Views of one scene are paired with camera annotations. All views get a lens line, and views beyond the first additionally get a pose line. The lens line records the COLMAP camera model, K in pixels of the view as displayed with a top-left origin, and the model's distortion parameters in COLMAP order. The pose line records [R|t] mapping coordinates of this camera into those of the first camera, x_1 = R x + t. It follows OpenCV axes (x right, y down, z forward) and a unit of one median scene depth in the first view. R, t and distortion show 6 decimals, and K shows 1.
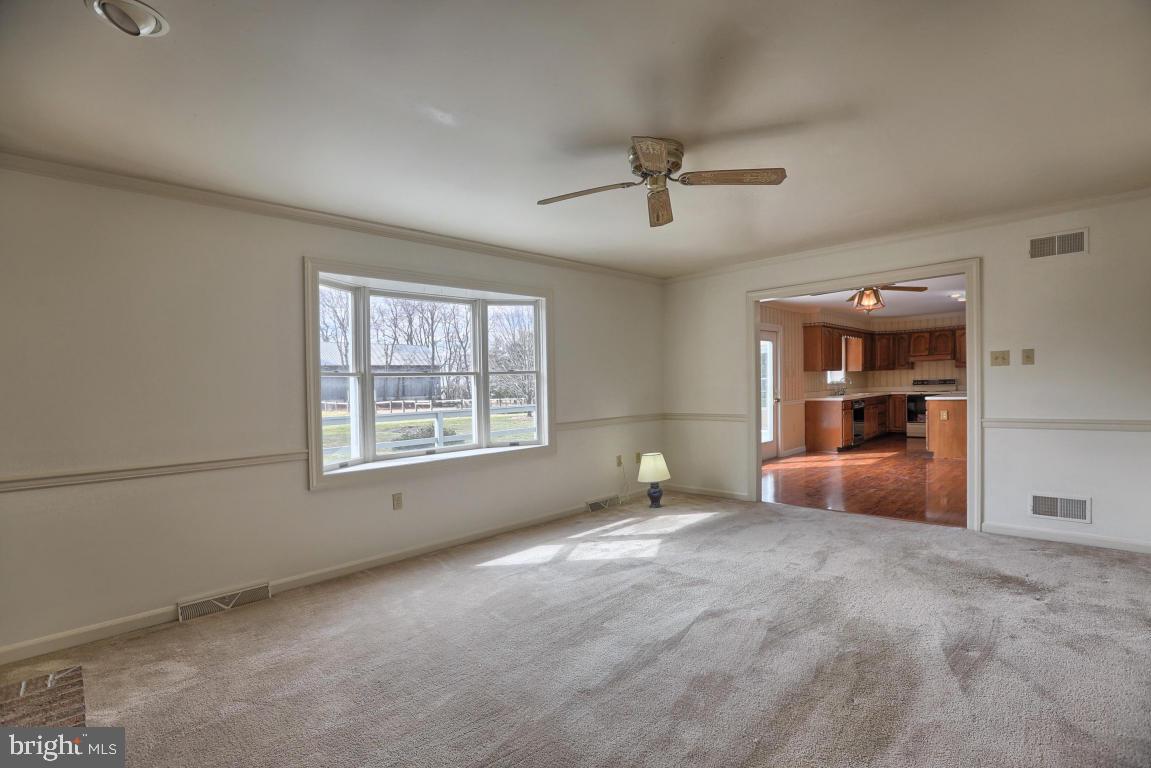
lens RADIAL K [[543.0, 0, 576.0], [0, 543.0, 404.7], [0, 0, 1]] dist [-0.001203, -0.000085]
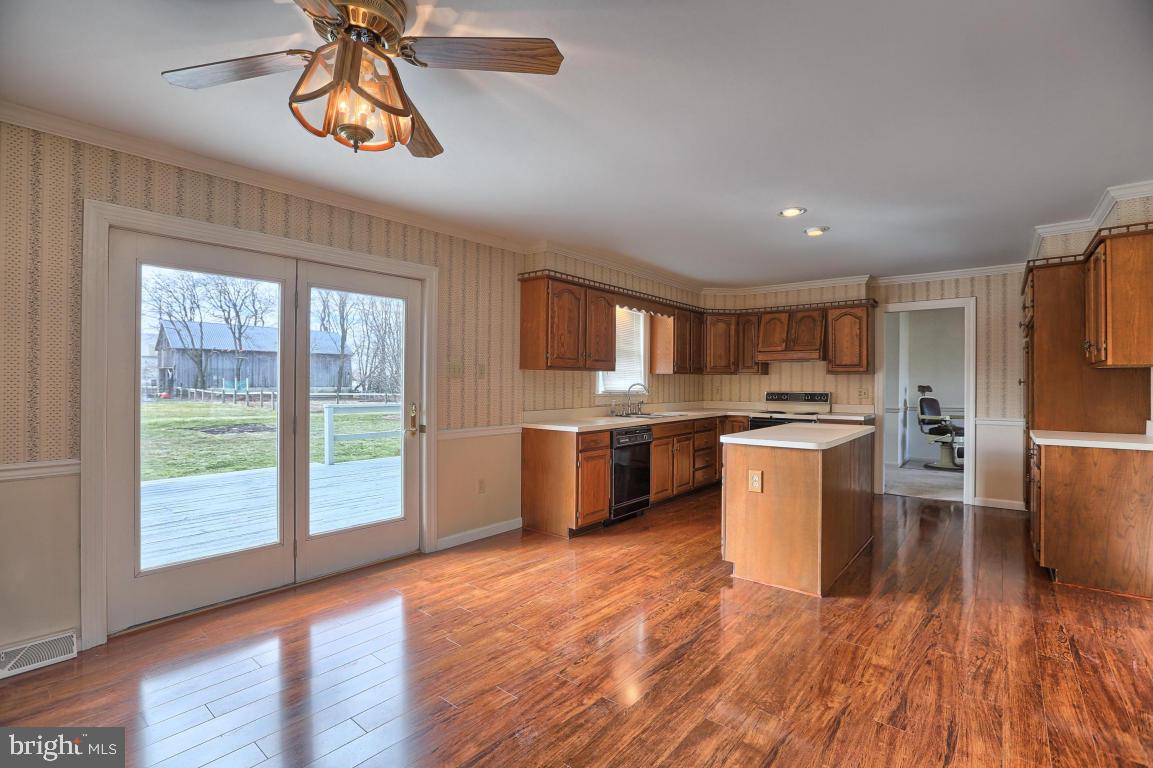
lens RADIAL K [[530.9, 0, 574.9], [0, 530.9, 387.3], [0, 0, 1]] dist [-0.002795, -0.000252]
pose [[0.996102, 0.035521, 0.080744, 0.373885], [-0.033372, 0.999056, -0.027808, -0.028213], [-0.081655, 0.025005, 0.996347, 0.443453]]
